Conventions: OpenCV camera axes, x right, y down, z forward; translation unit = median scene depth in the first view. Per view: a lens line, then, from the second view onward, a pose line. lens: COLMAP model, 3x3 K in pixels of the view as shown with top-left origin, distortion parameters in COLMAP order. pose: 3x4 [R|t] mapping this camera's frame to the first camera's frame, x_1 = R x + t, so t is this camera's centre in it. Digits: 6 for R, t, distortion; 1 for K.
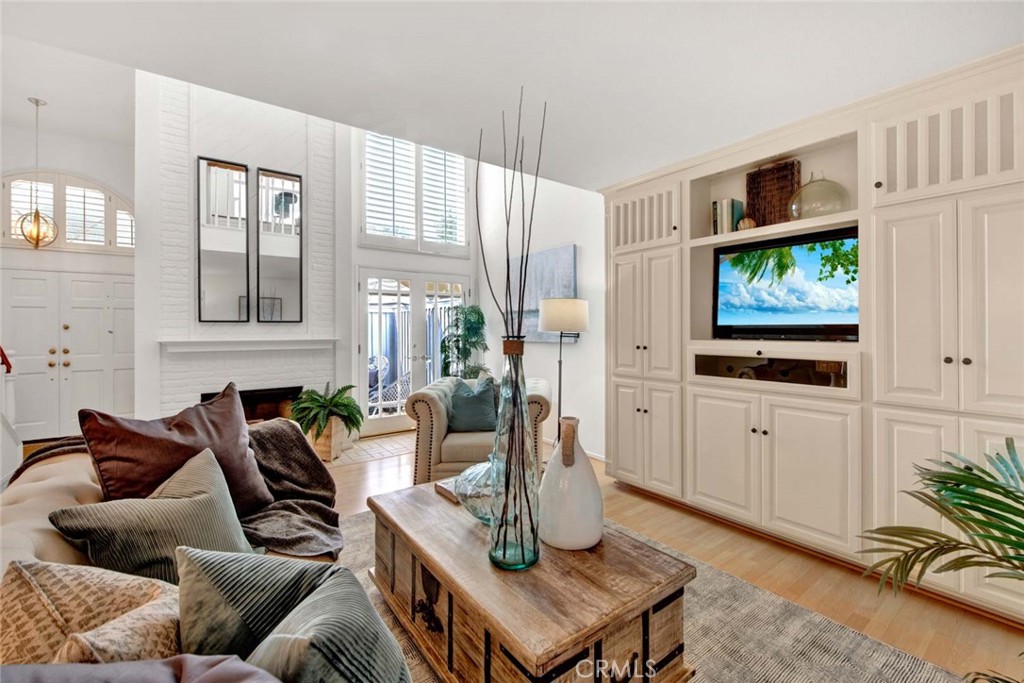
lens RADIAL K [[435.7, 0, 508.1], [0, 435.7, 325.1], [0, 0, 1]] dist [-0.001426, -0.000039]
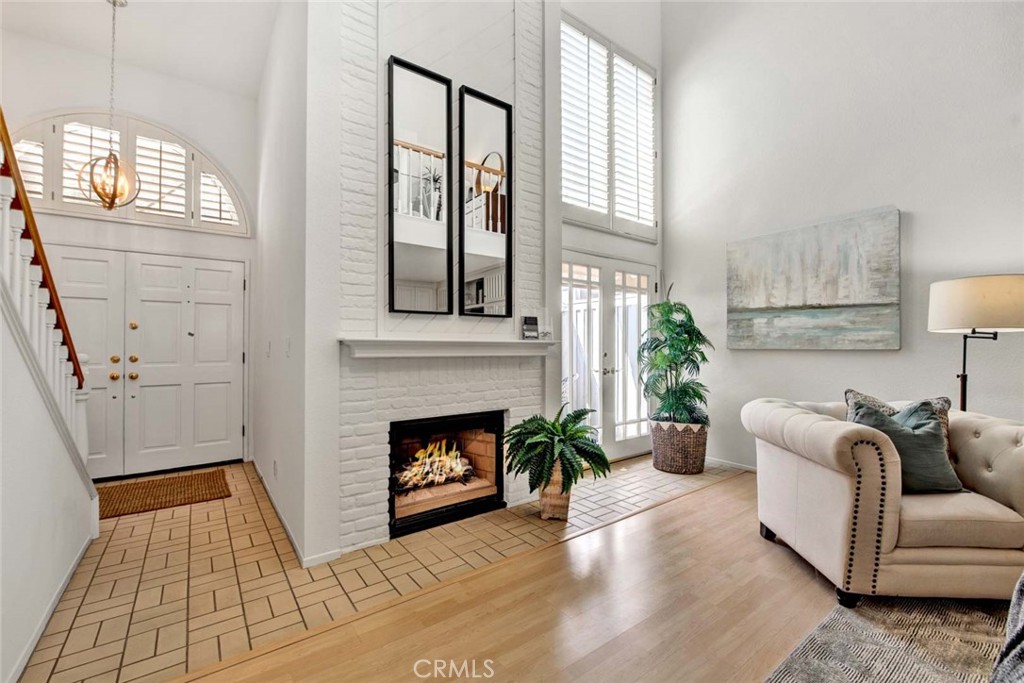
lens RADIAL K [[431.3, 0, 512.0], [0, 431.3, 341.5], [0, 0, 1]] dist [-0.003282, -0.000383]
pose [[0.999710, 0.006740, 0.023122, -0.481870], [-0.006734, 0.999977, -0.000375, 0.032135], [-0.023124, 0.000219, 0.999733, 0.312949]]
